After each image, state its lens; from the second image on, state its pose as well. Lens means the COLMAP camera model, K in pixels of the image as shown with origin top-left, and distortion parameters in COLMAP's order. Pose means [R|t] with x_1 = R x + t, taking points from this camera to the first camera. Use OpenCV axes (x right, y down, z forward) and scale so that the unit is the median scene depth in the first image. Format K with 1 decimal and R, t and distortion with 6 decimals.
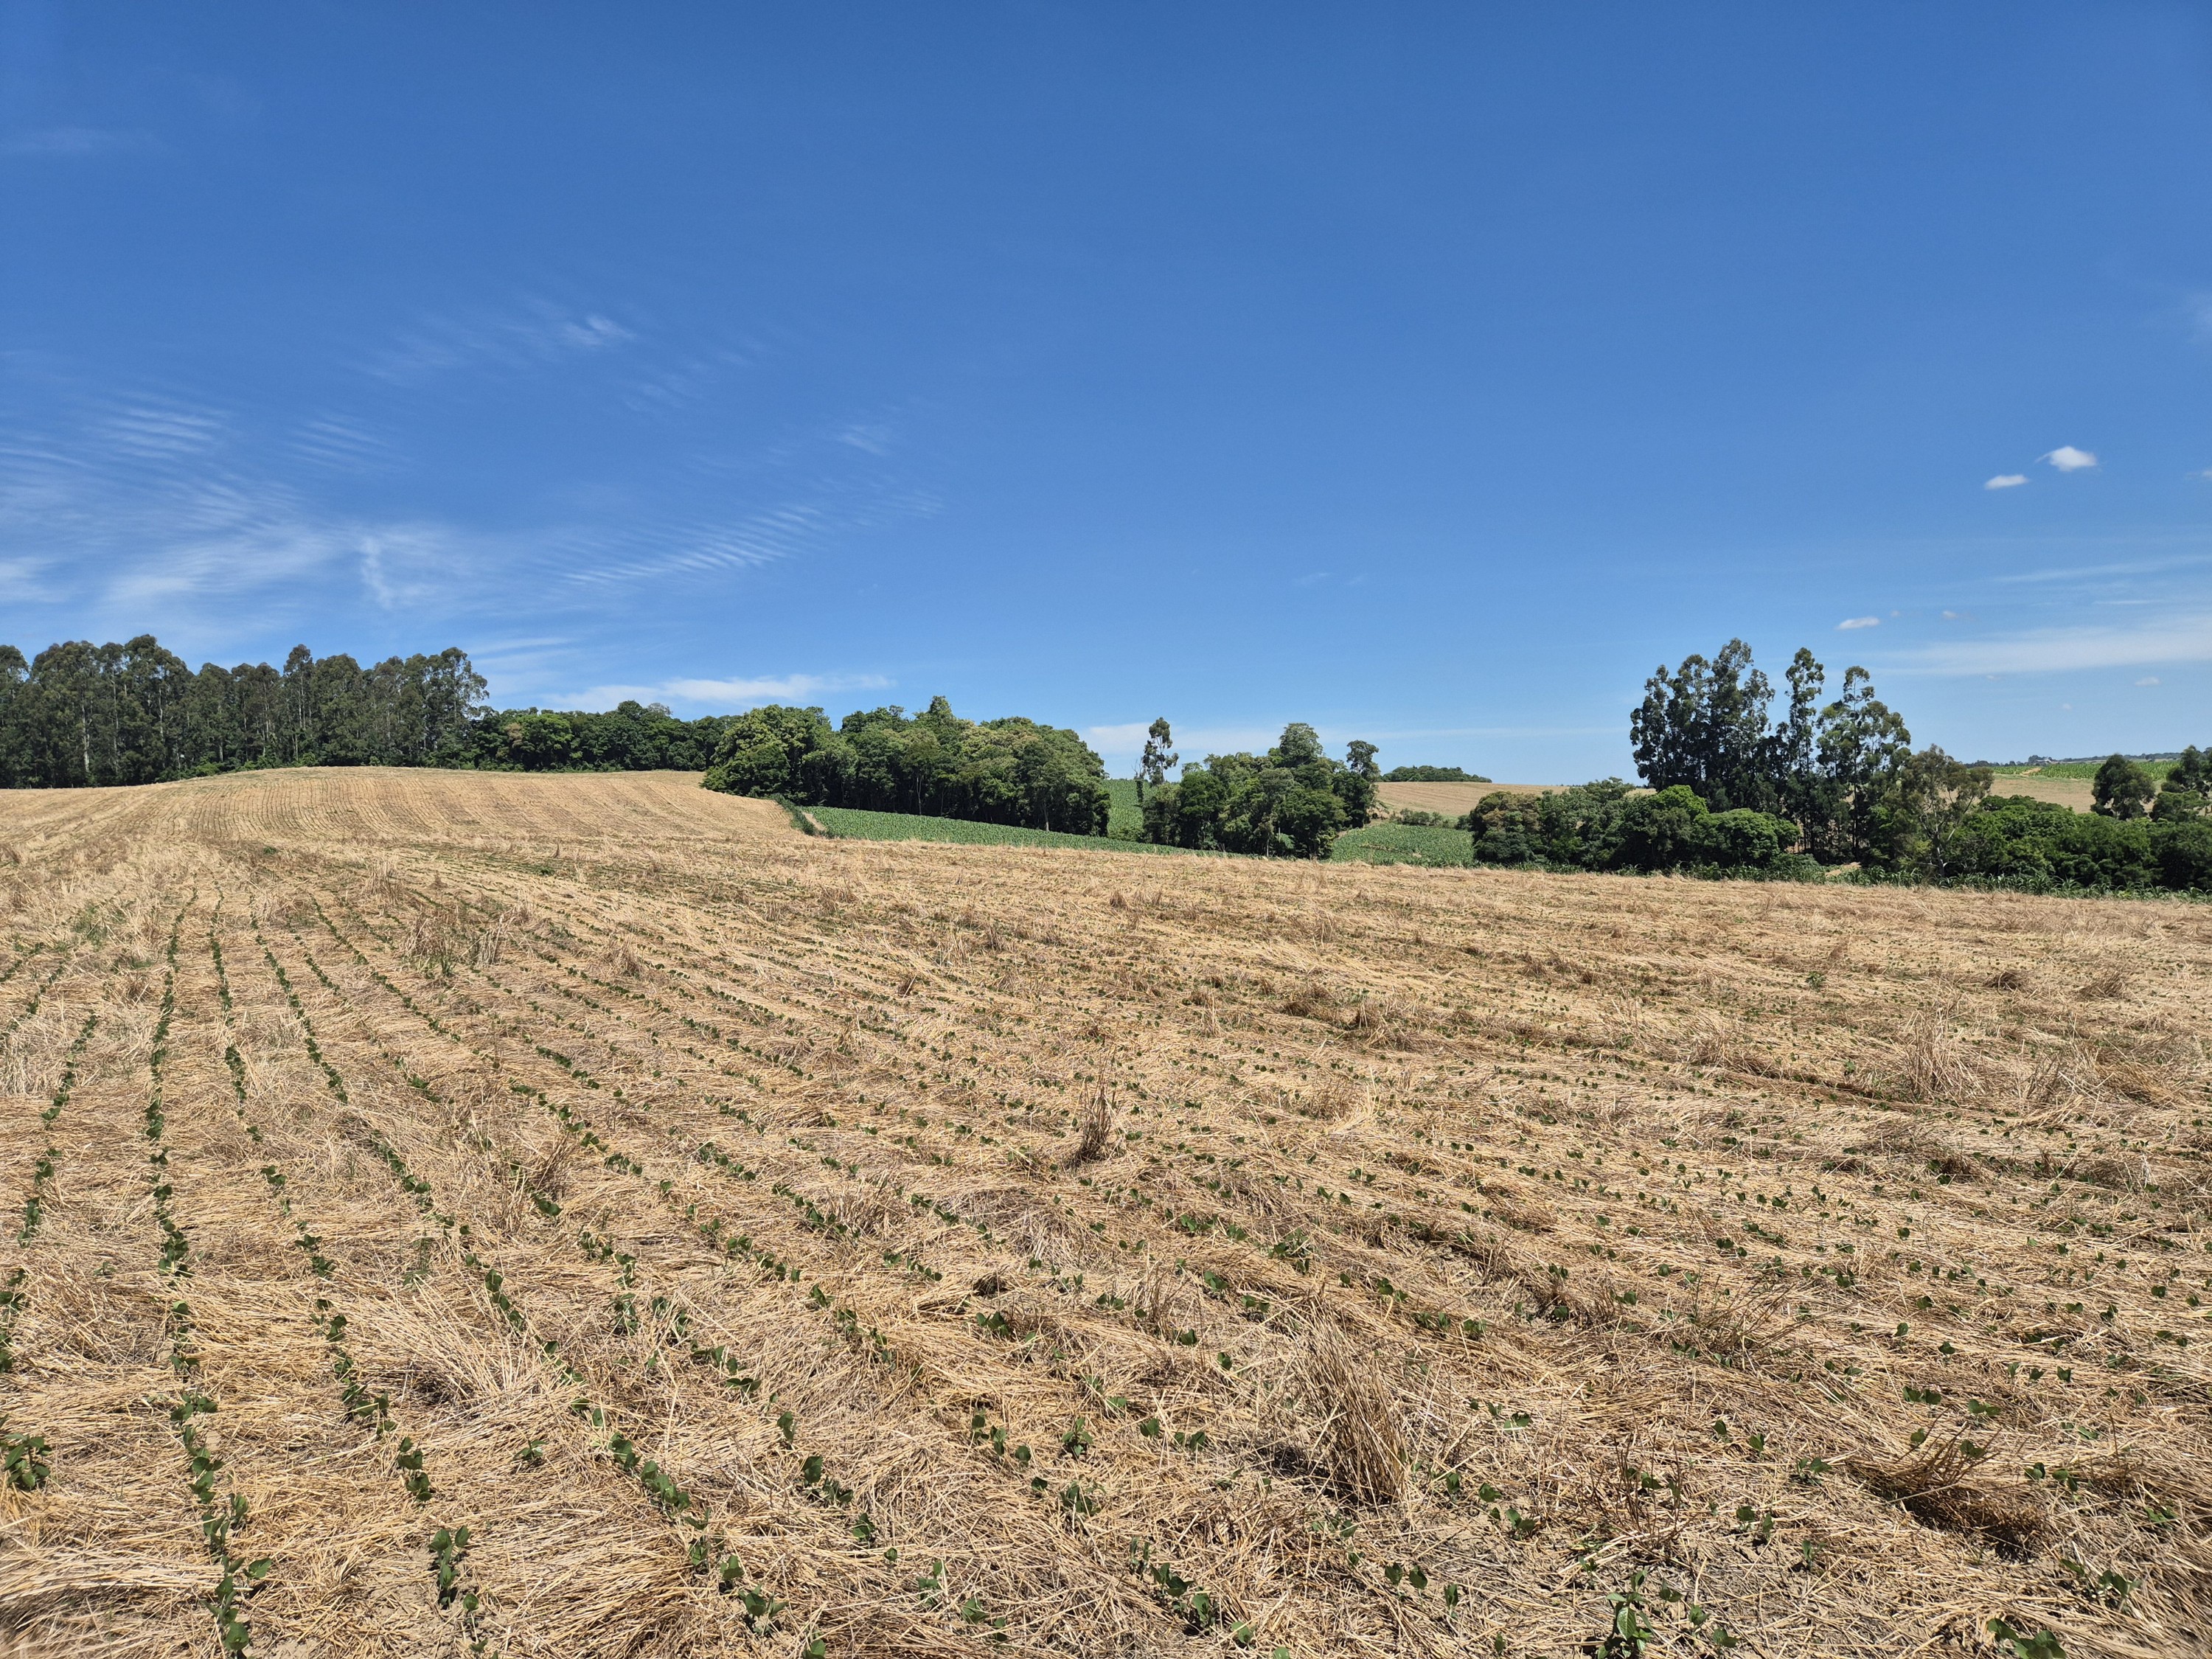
lens RADIAL K [[1475.8, 0, 1102.0], [0, 1475.8, 799.9], [0, 0, 1]] dist [0.080547, -0.078346]
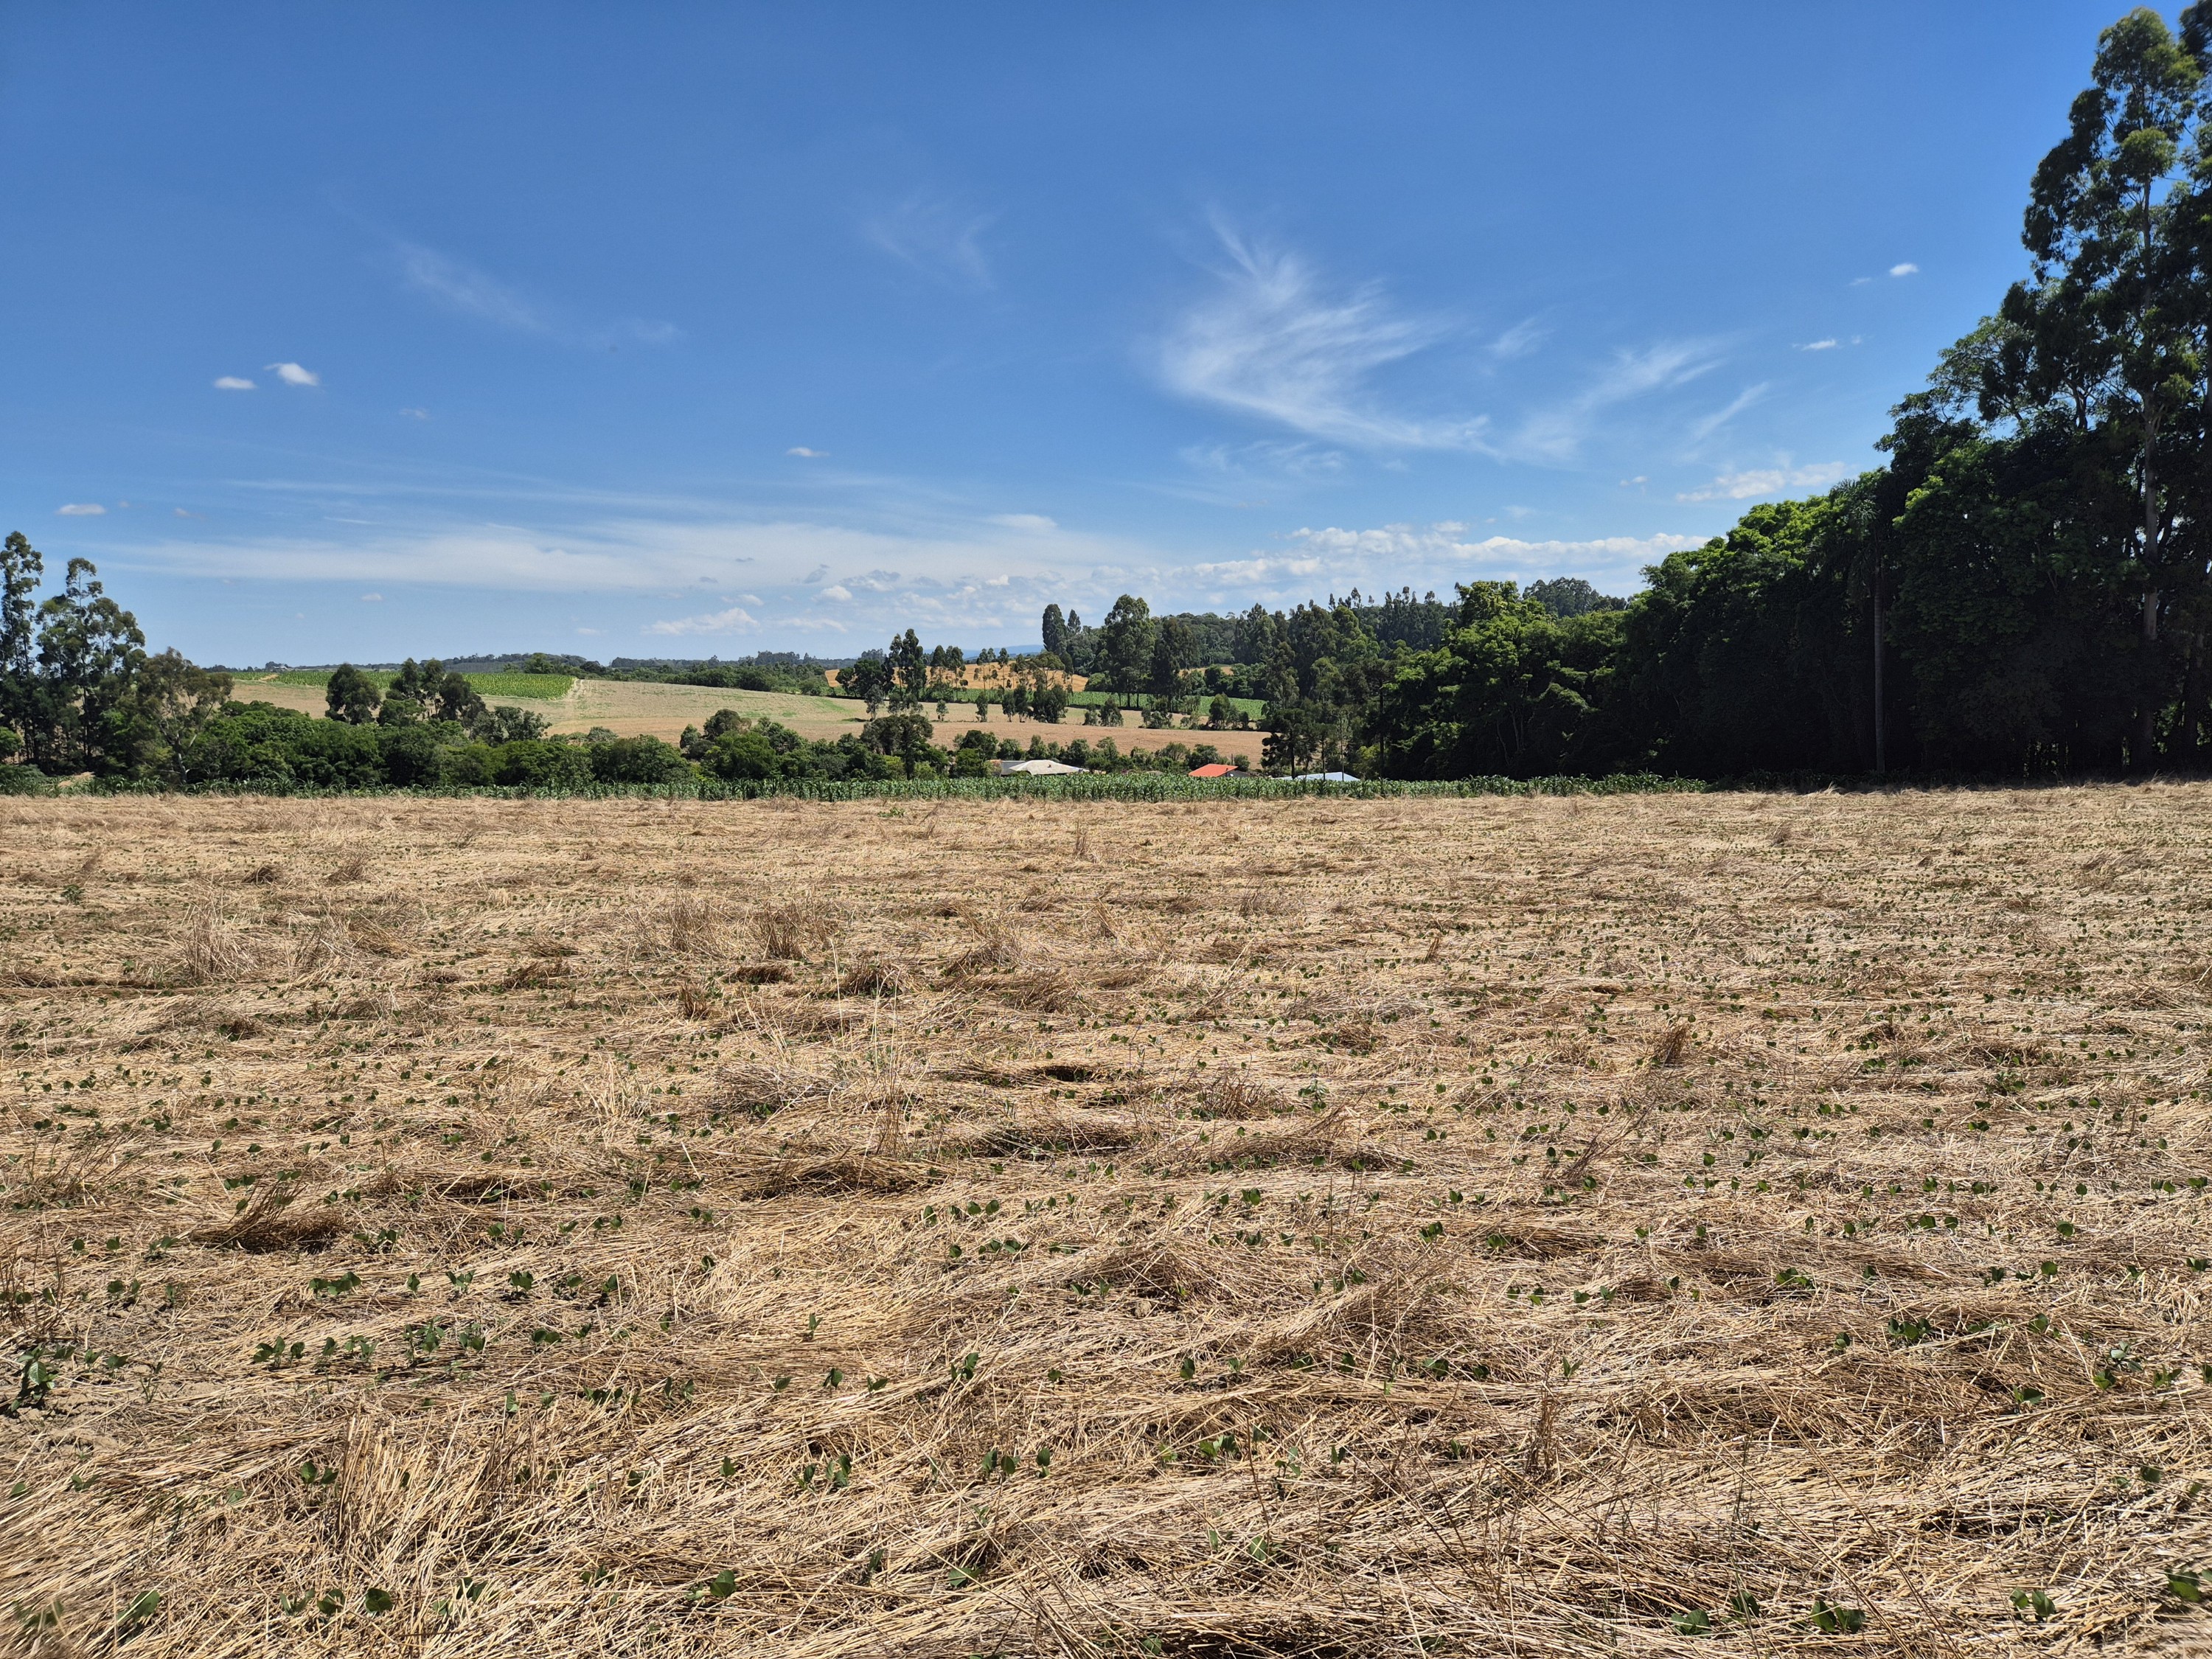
lens RADIAL K [[1478.6, 0, 1122.1], [0, 1478.6, 813.9], [0, 0, 1]] dist [0.077372, -0.076468]
pose [[0.481645, -0.057810, 0.874457, -0.050832], [-0.005496, 0.997603, 0.068979, -0.002063], [-0.876349, -0.038030, 0.480173, -0.067247]]
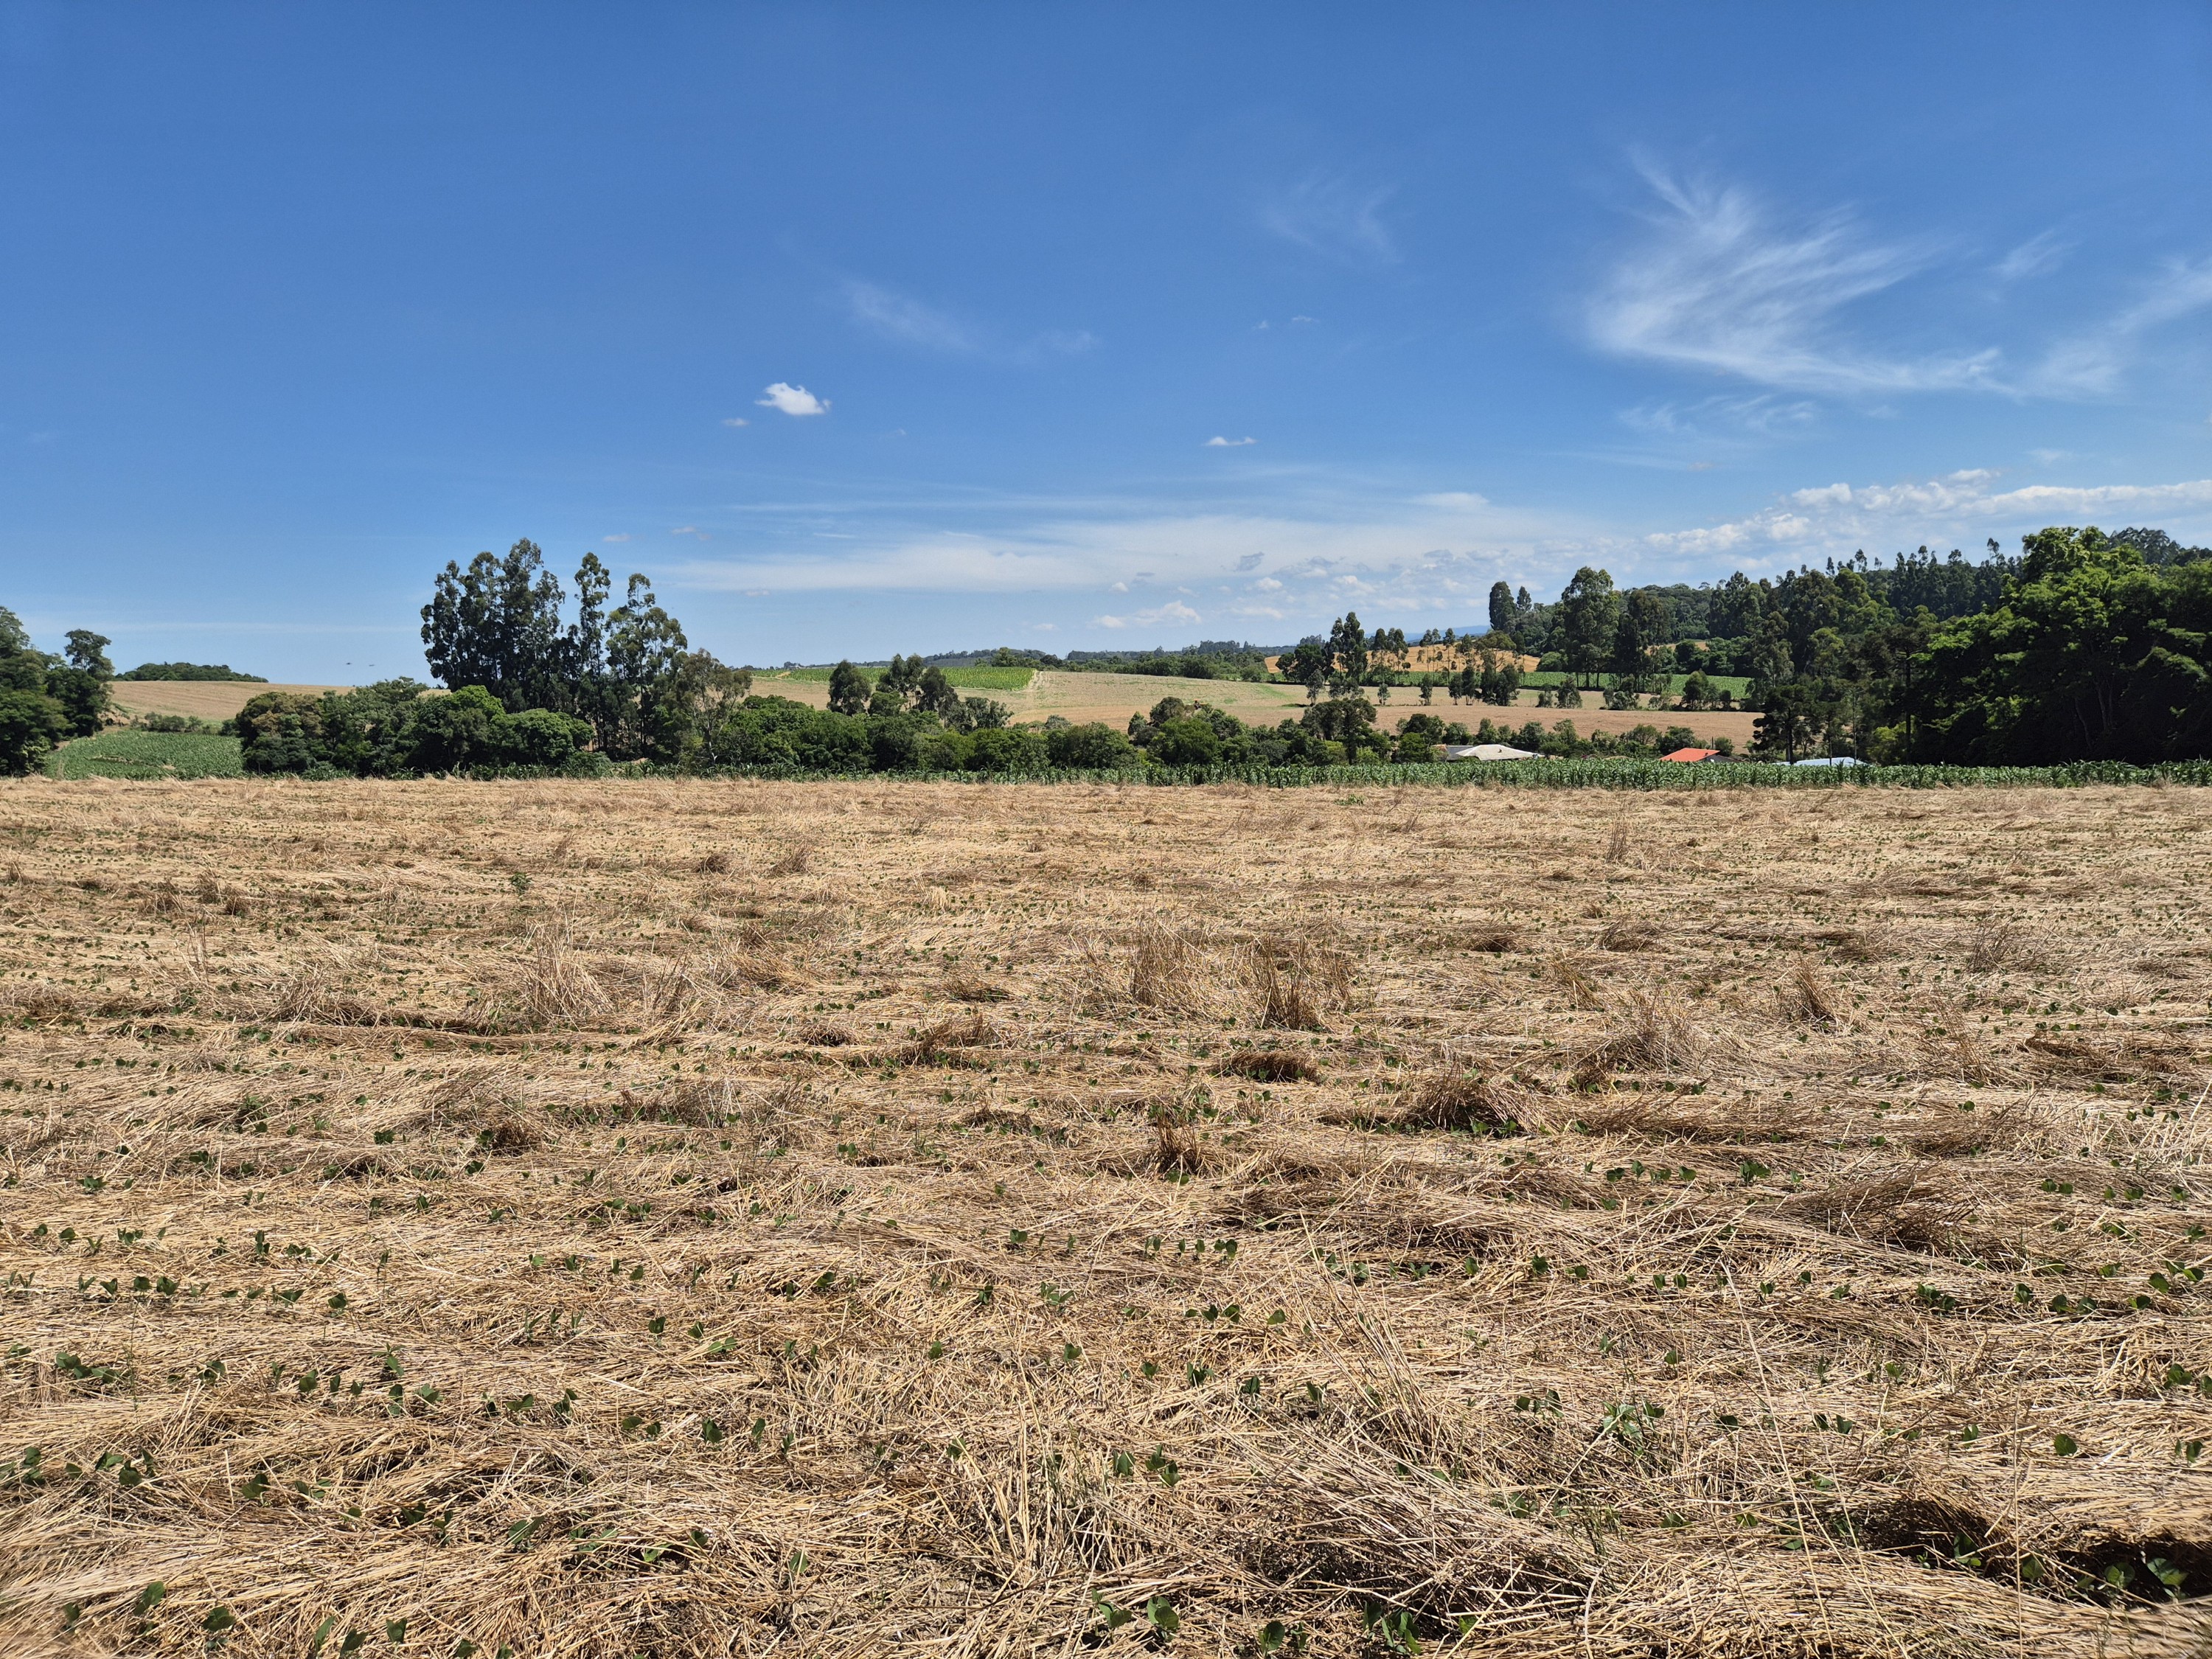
lens RADIAL K [[1461.4, 0, 1110.1], [0, 1461.4, 813.8], [0, 0, 1]] dist [0.066508, -0.059680]
pose [[0.719028, -0.059364, 0.692441, 0.125853], [0.006848, 0.996902, 0.078354, 0.012169], [-0.694947, -0.051596, 0.717207, 0.120235]]
